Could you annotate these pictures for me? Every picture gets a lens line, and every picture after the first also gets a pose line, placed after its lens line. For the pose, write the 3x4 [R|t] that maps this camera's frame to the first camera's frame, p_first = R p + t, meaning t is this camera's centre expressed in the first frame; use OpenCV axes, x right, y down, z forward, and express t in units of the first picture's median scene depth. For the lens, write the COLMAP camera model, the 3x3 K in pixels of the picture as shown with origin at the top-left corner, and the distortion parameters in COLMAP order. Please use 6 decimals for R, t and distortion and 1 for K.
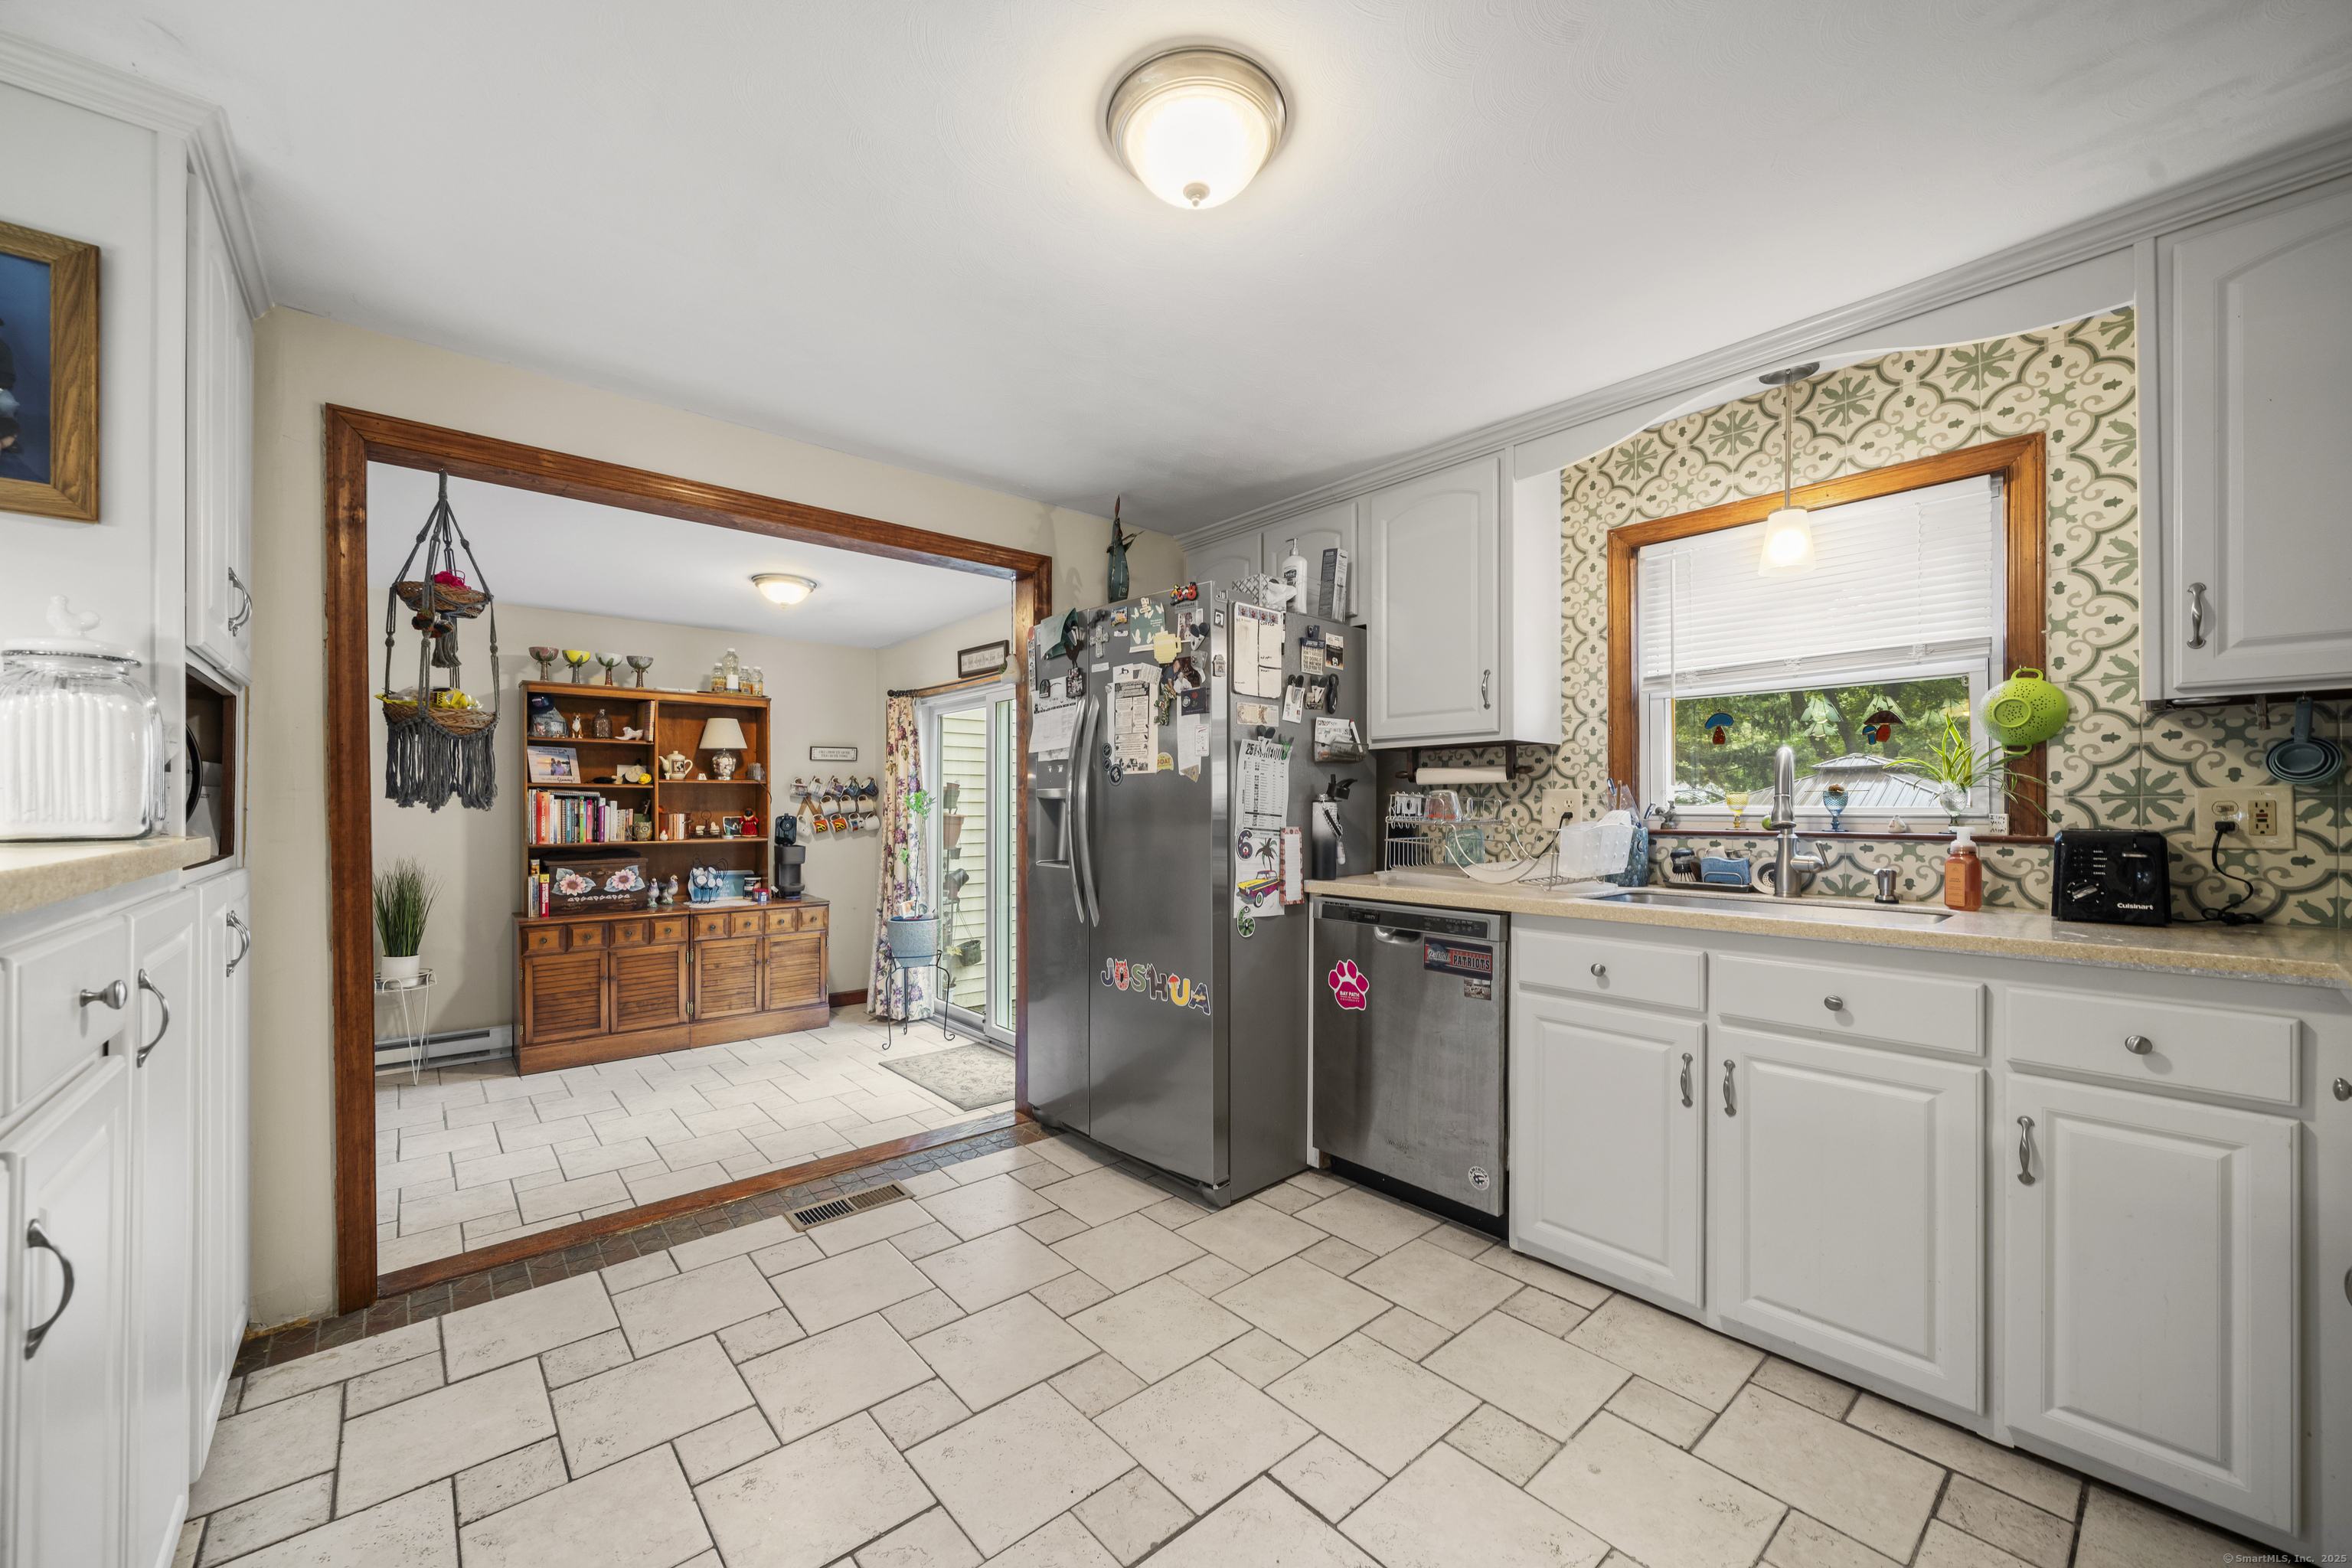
lens RADIAL K [[878.3, 0, 1160.1], [0, 878.3, 804.9], [0, 0, 1]] dist [-0.010719, 0.000640]
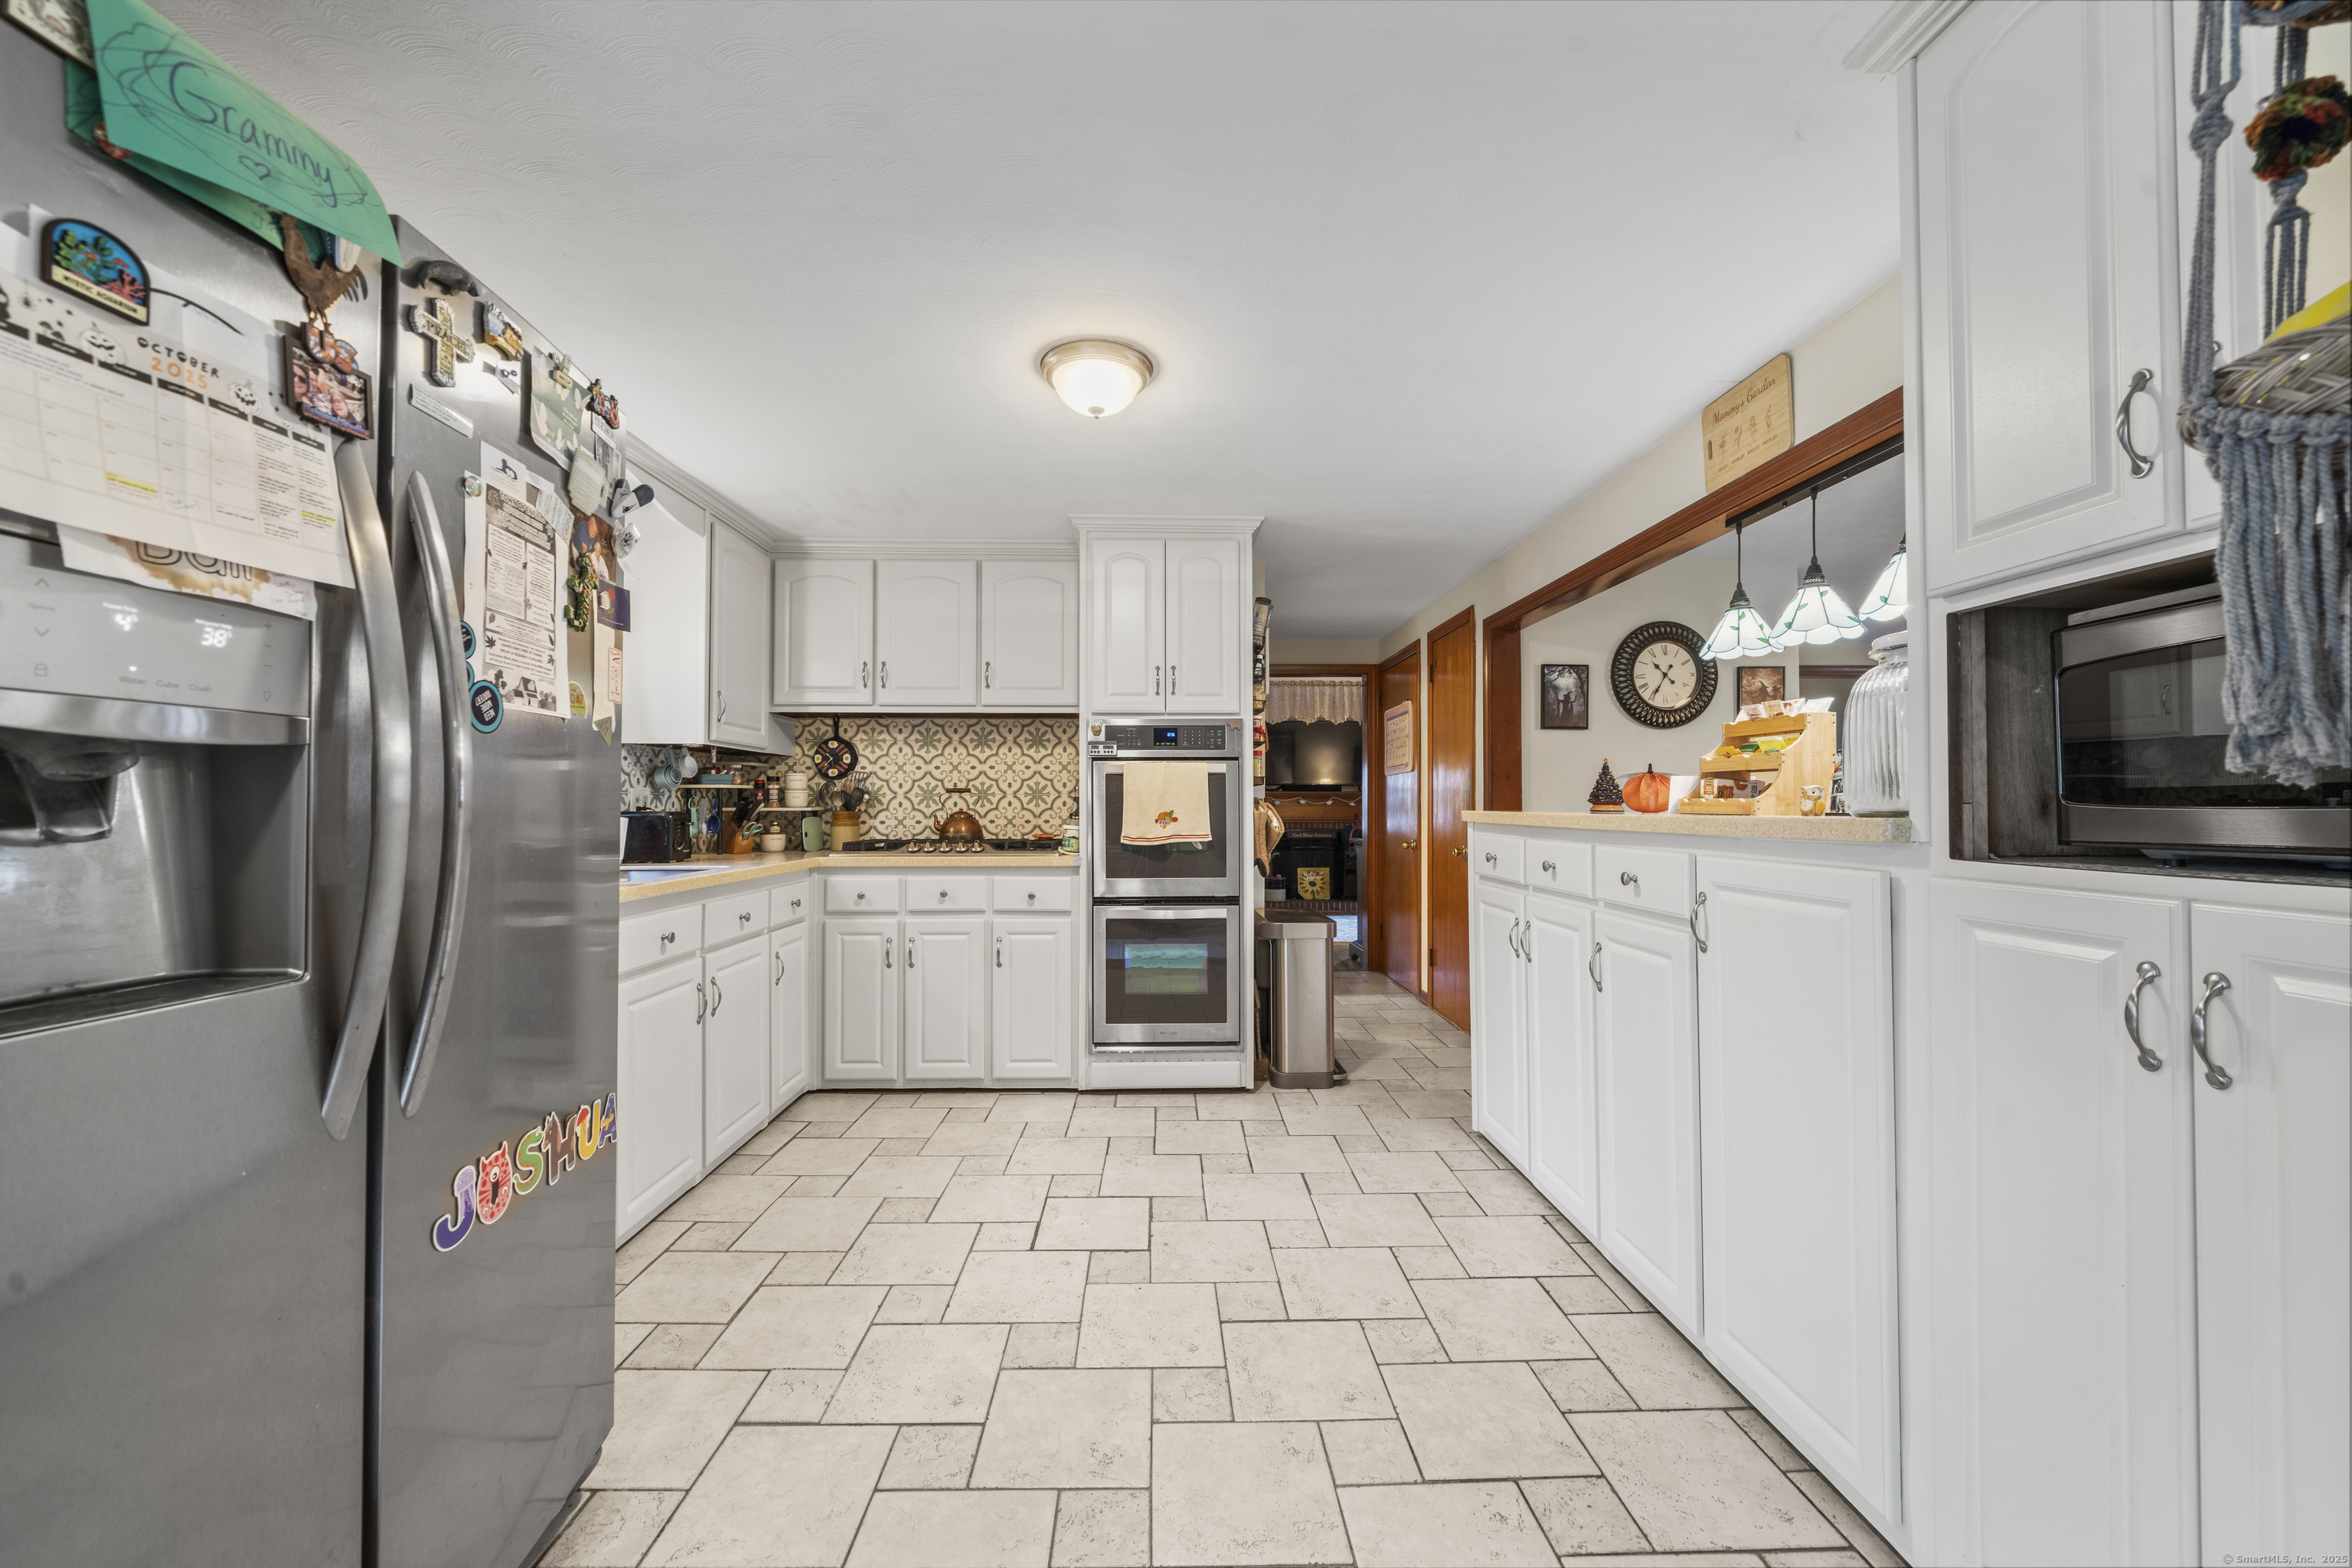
lens RADIAL K [[878.3, 0, 1170.7], [0, 878.3, 788.7], [0, 0, 1]] dist [-0.010719, 0.000640]
pose [[-0.776007, 0.012645, 0.630598, -0.593048], [-0.000176, 0.999795, -0.020266, 0.013198], [-0.630725, -0.015838, -0.775845, 1.190679]]
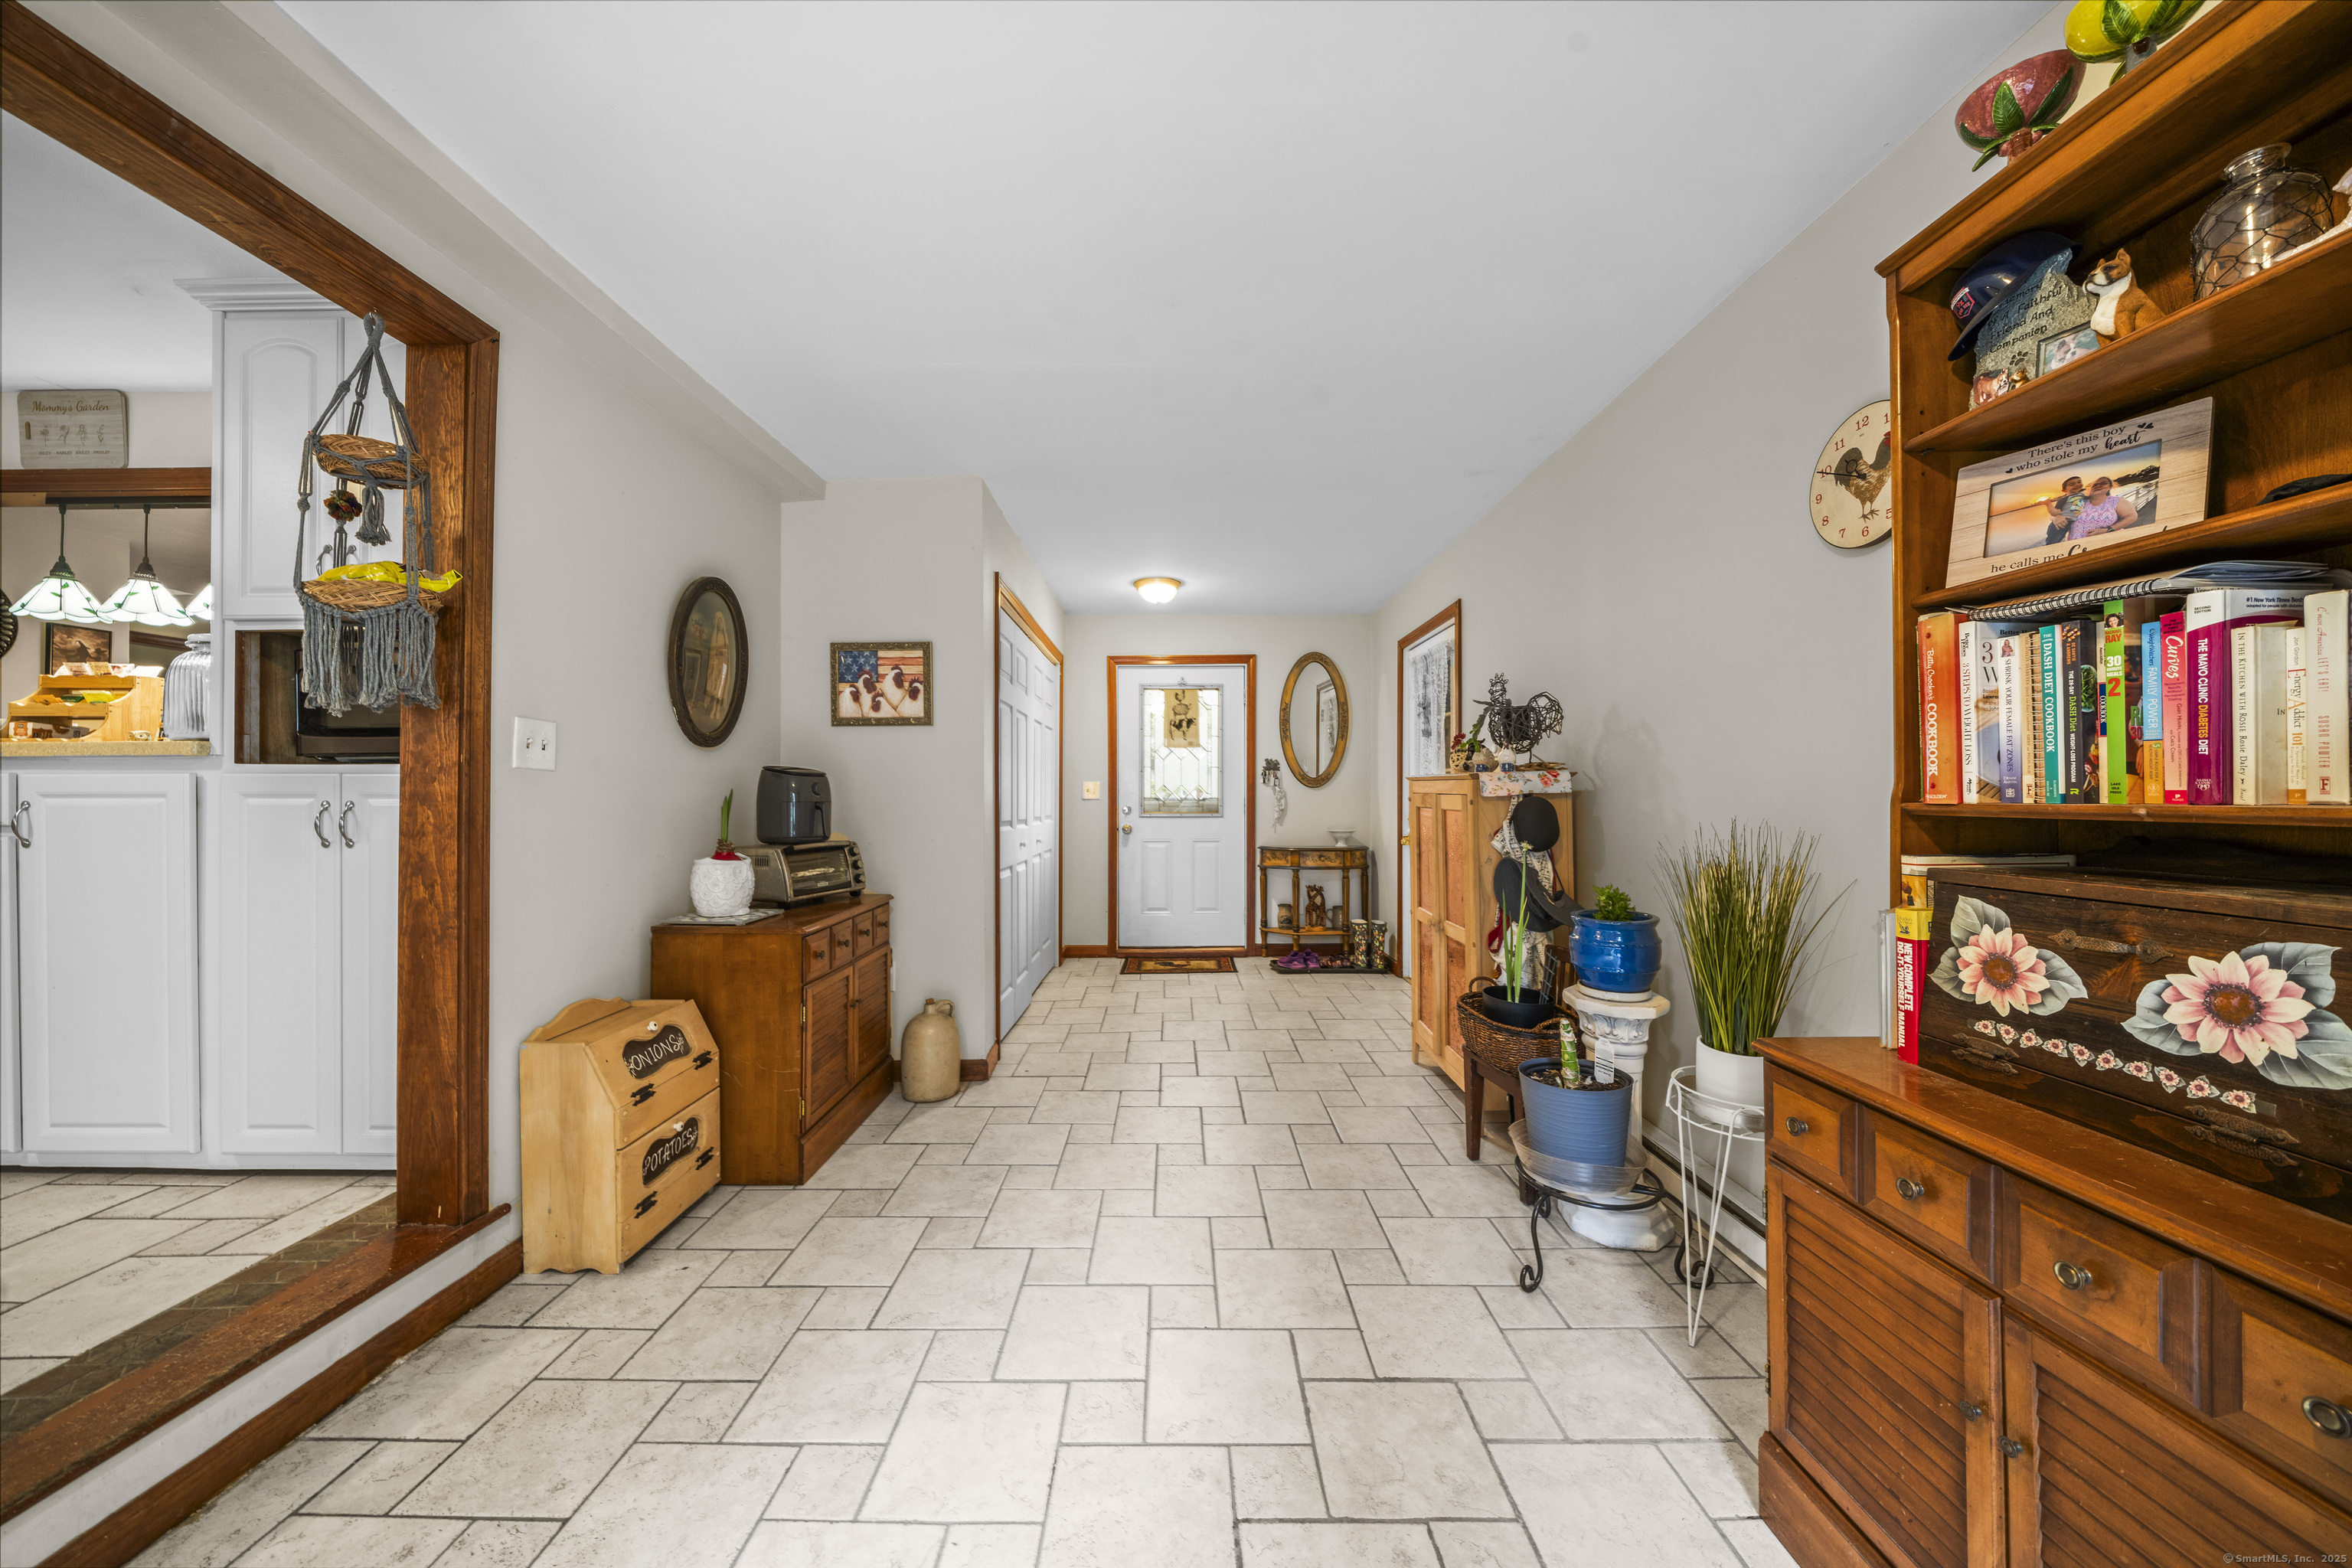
lens RADIAL K [[816.0, 0, 1168.8], [0, 816.0, 791.8], [0, 0, 1]] dist [-0.003414, 0.000799]
pose [[-0.661206, 0.000787, -0.750204, -0.629842], [0.003416, 0.999992, -0.001961, 0.074241], [0.750196, -0.003860, -0.661204, 1.788533]]
